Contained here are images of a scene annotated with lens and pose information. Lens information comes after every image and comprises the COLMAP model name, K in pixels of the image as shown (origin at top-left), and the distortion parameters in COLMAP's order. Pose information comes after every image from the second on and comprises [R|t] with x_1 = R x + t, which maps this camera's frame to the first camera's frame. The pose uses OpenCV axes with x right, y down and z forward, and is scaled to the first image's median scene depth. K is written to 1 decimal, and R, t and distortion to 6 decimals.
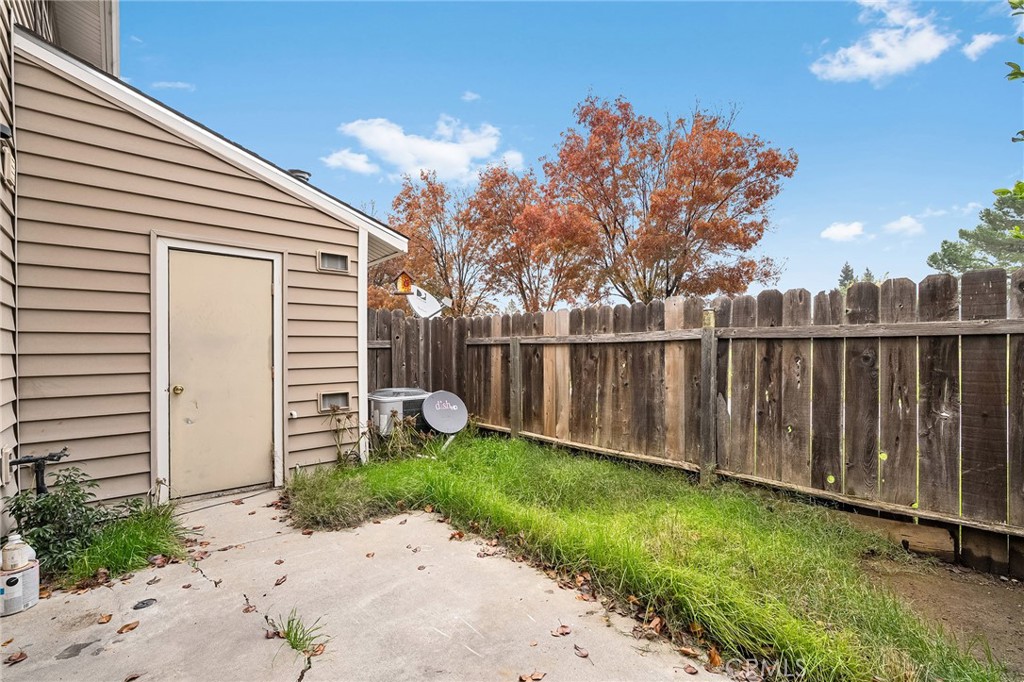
lens RADIAL K [[467.3, 0, 514.6], [0, 467.3, 348.2], [0, 0, 1]] dist [-0.000232, 0.000734]
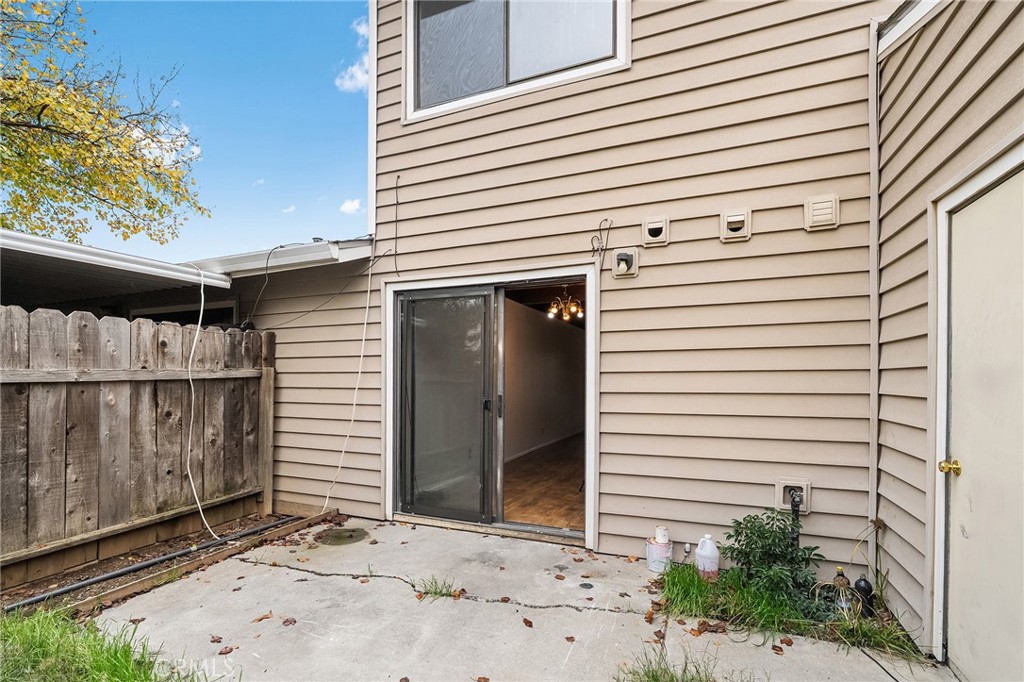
lens RADIAL K [[467.3, 0, 499.9], [0, 467.3, 385.1], [0, 0, 1]] dist [-0.000232, 0.000734]
pose [[-0.902539, 0.022605, -0.430015, -0.013355], [0.018672, 0.999736, 0.013363, -0.026375], [0.430204, 0.004032, -0.902723, 1.386185]]
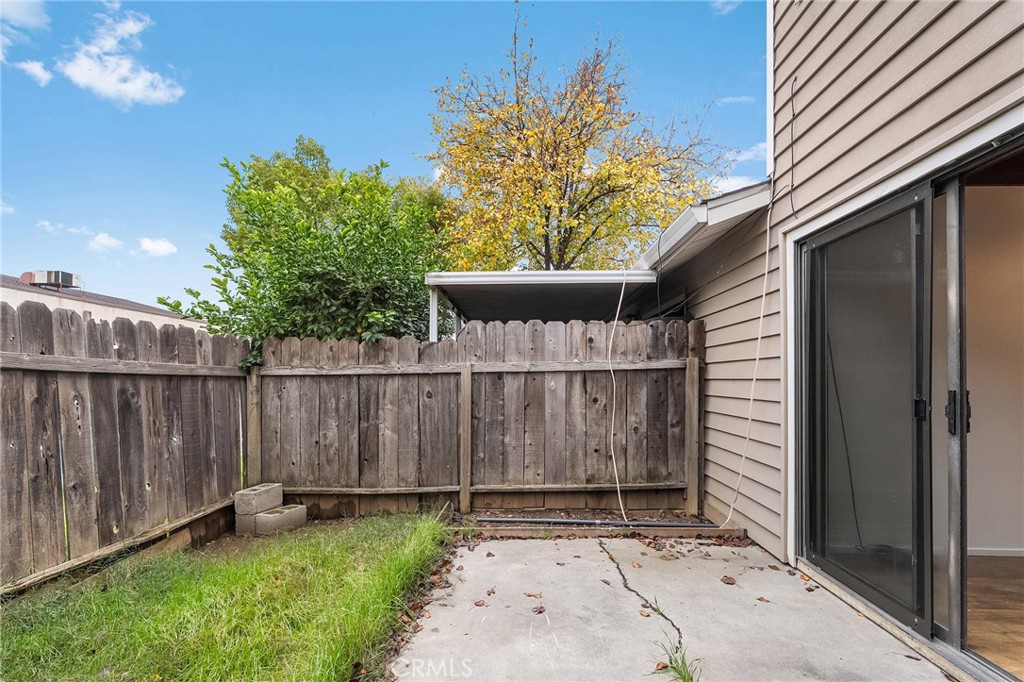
lens RADIAL K [[467.3, 0, 514.2], [0, 467.3, 373.0], [0, 0, 1]] dist [-0.000232, 0.000734]
pose [[-0.738508, 0.023479, 0.673836, -0.506513], [0.004284, 0.999537, -0.030133, 0.007455], [-0.674231, -0.019367, -0.738266, 1.137088]]
